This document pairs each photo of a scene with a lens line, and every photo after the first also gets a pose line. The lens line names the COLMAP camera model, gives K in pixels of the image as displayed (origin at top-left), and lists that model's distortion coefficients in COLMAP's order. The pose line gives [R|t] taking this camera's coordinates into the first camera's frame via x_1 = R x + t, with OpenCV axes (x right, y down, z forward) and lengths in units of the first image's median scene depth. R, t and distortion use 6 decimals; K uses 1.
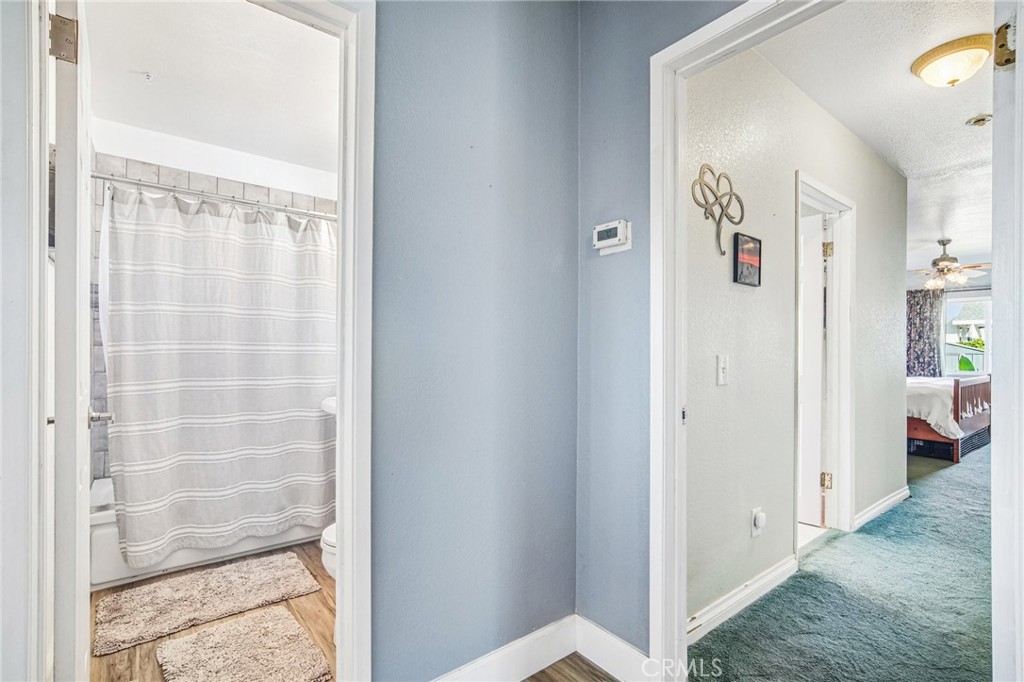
lens RADIAL K [[476.1, 0, 513.4], [0, 476.1, 350.9], [0, 0, 1]] dist [-0.003200, 0.003354]
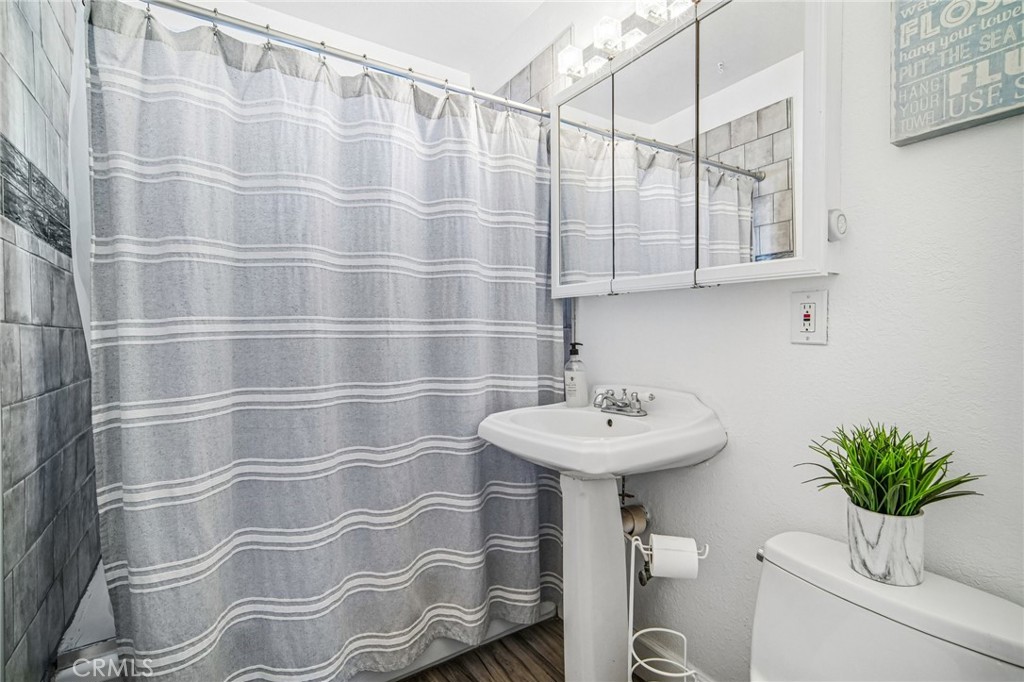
lens RADIAL K [[476.1, 0, 515.4], [0, 476.1, 337.0], [0, 0, 1]] dist [-0.003200, 0.003354]
pose [[0.996296, -0.011507, -0.085220, -0.349689], [0.013116, 0.999746, 0.018346, -0.003908], [0.084988, -0.019396, 0.996193, 0.509125]]
